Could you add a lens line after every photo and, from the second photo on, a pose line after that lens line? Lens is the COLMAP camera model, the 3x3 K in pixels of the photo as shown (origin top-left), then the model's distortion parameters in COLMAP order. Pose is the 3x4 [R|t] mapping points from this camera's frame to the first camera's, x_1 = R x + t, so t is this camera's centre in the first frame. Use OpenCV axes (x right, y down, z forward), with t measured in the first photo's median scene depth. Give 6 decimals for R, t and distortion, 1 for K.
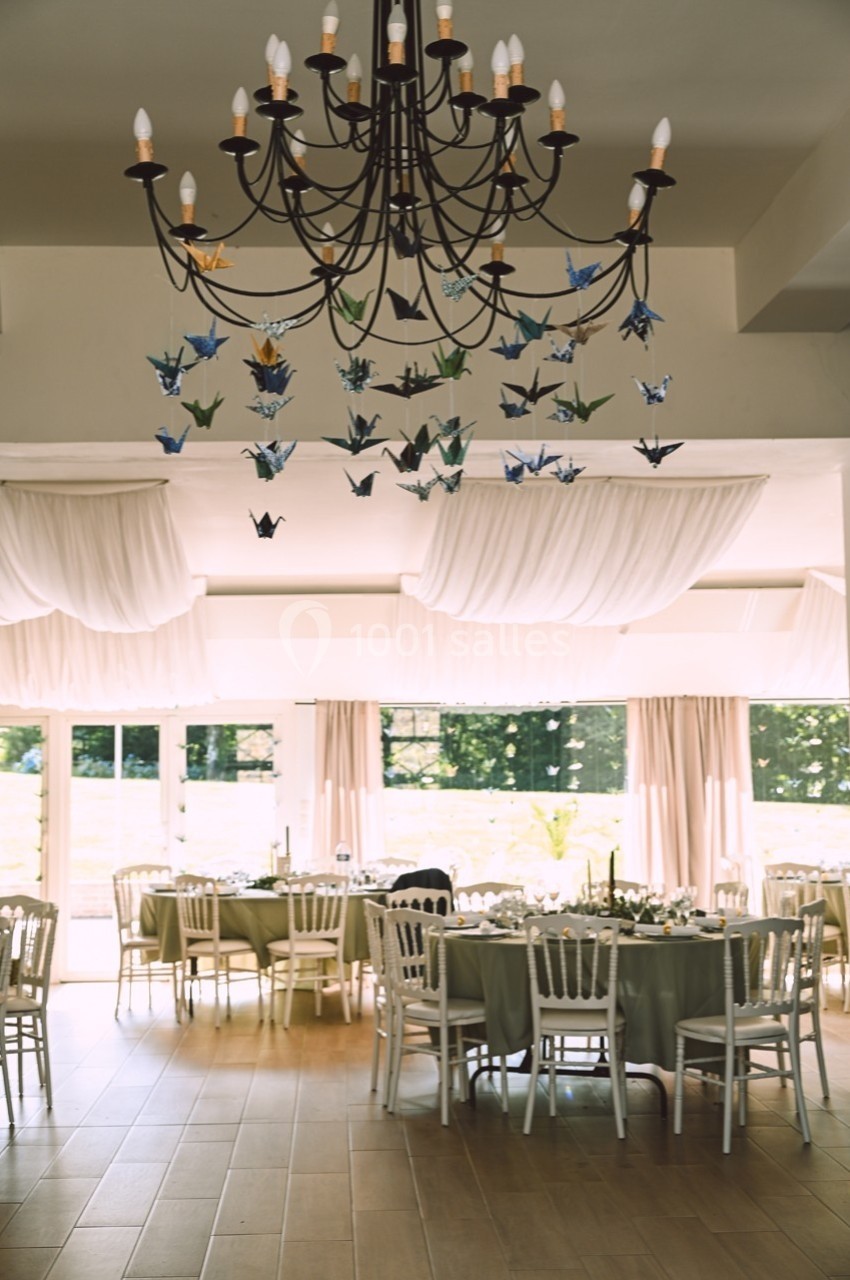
lens RADIAL K [[1802.5, 0, 425.0], [0, 1802.5, 640.0], [0, 0, 1]] dist [0.020167, 0.024517]
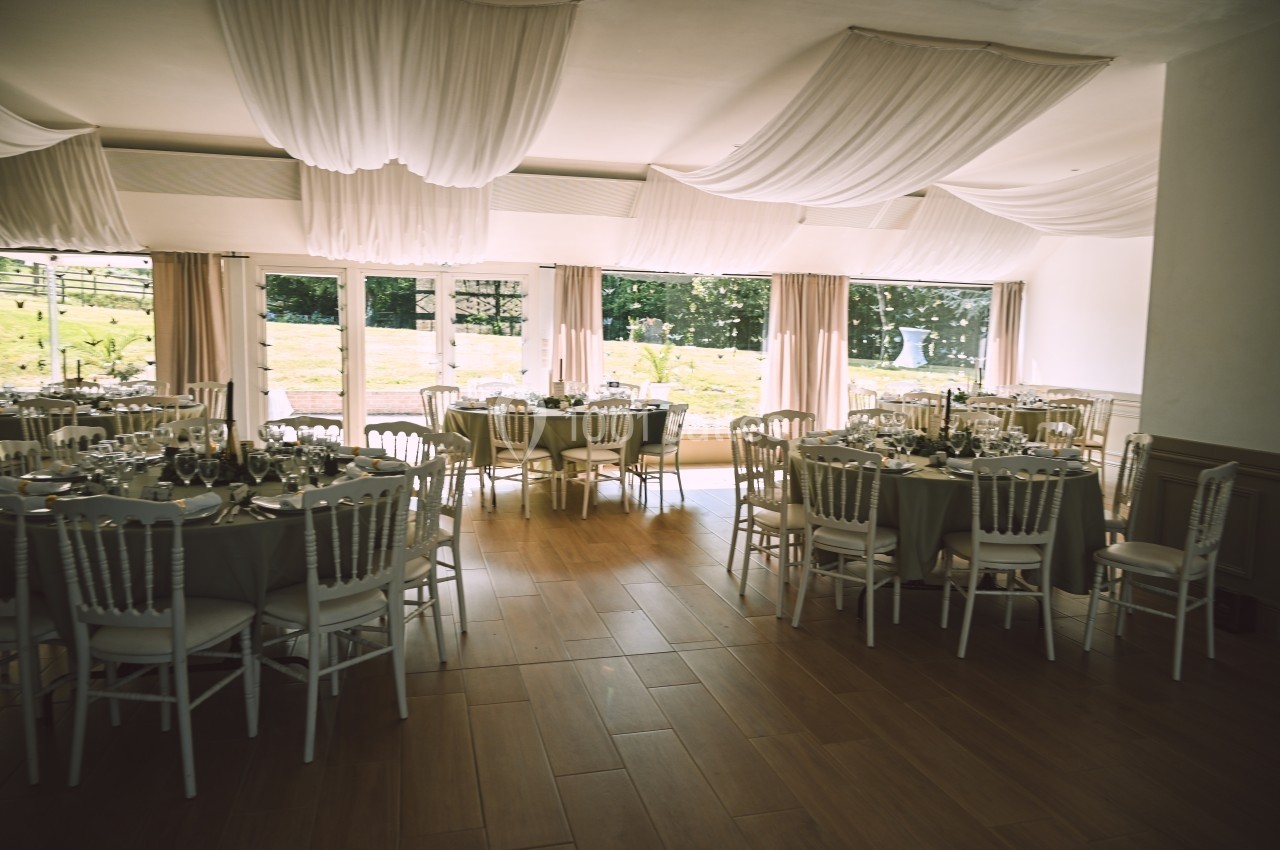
lens RADIAL K [[861.5, 0, 640.0], [0, 861.5, 425.0], [0, 0, 1]] dist [-0.019062, -0.001215]
pose [[0.971290, 0.002695, 0.237884, -0.155838], [-0.045847, 0.983313, 0.176052, 0.036017], [-0.233440, -0.181904, 0.955205, 0.363293]]
